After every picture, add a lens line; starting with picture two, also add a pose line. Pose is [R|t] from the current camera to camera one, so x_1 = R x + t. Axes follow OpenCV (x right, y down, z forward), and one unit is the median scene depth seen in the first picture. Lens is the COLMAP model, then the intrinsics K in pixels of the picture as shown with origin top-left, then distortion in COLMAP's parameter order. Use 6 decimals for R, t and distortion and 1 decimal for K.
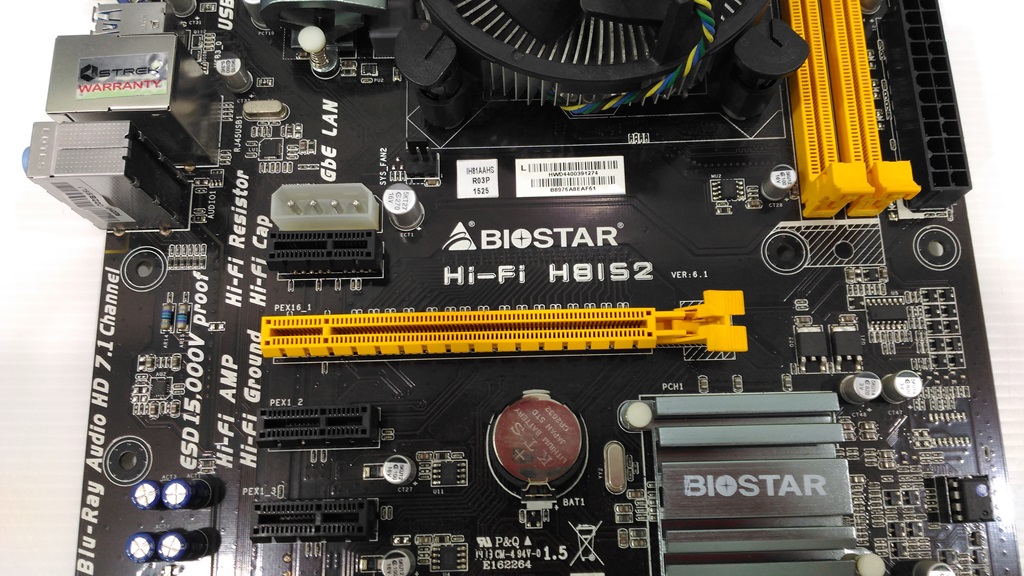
lens RADIAL K [[871.8, 0, 525.3], [0, 871.8, 287.7], [0, 0, 1]] dist [0.089204, -0.251842]
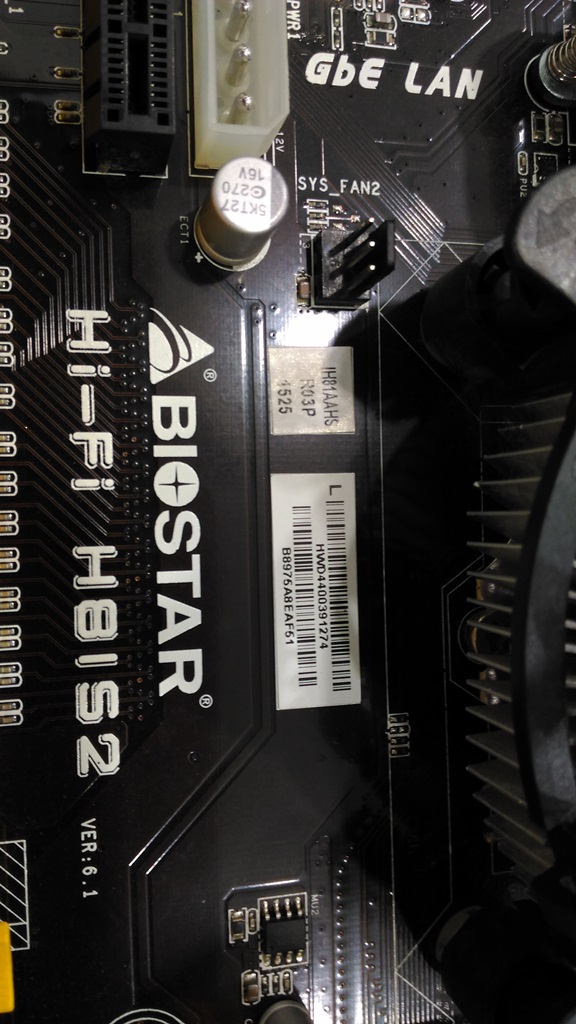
lens RADIAL K [[871.8, 0, 288.0], [0, 871.8, 512.0], [0, 0, 1]] dist [0.089204, -0.251842]
pose [[-0.001973, 0.999982, 0.005633, 0.007673], [-0.999962, -0.002021, 0.008506, -0.120026], [0.008518, -0.005616, 0.999948, 0.552152]]
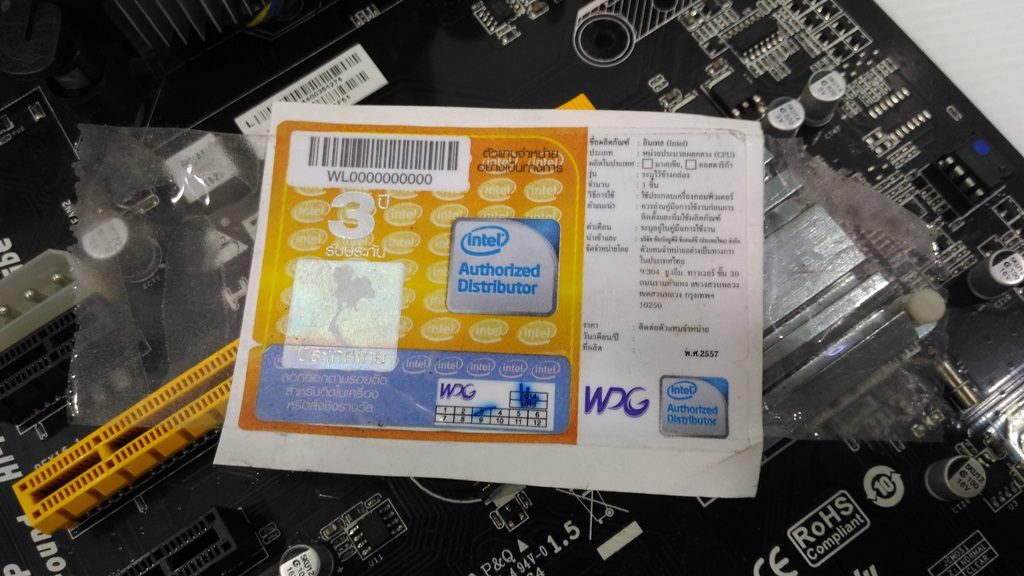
lens RADIAL K [[871.8, 0, 525.3], [0, 871.8, 287.7], [0, 0, 1]] dist [0.089204, -0.251842]
pose [[0.835803, -0.530643, 0.140896, 0.014501], [0.538515, 0.842325, -0.022138, 0.123513], [-0.106932, 0.094378, 0.989777, 0.268259]]
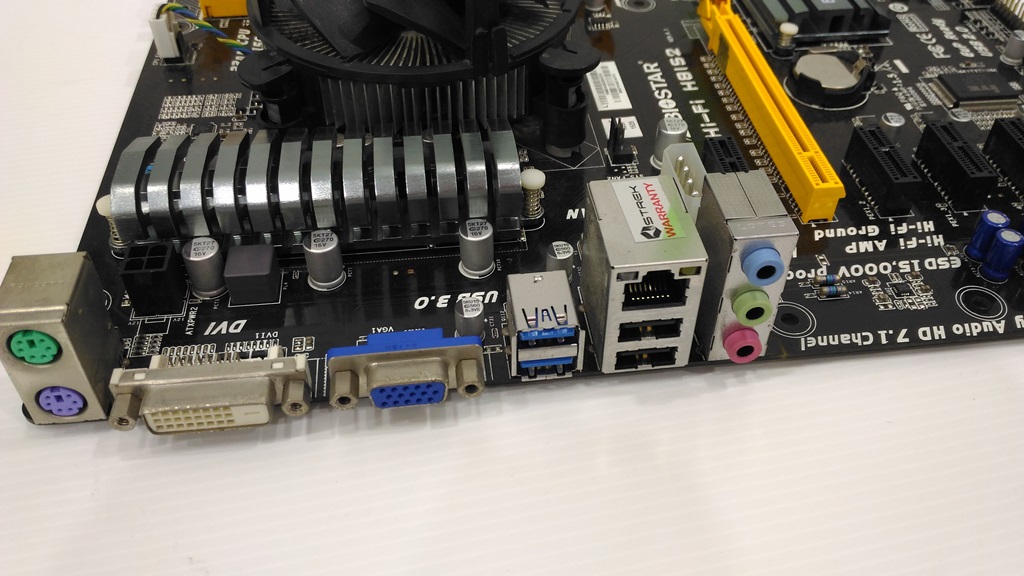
lens RADIAL K [[871.8, 0, 525.3], [0, 871.8, 287.7], [0, 0, 1]] dist [0.089204, -0.251842]
pose [[-0.101804, -0.688169, 0.718373, -1.052822], [0.960681, 0.119502, 0.250621, -0.529353], [-0.258317, 0.715642, 0.648945, 0.447061]]
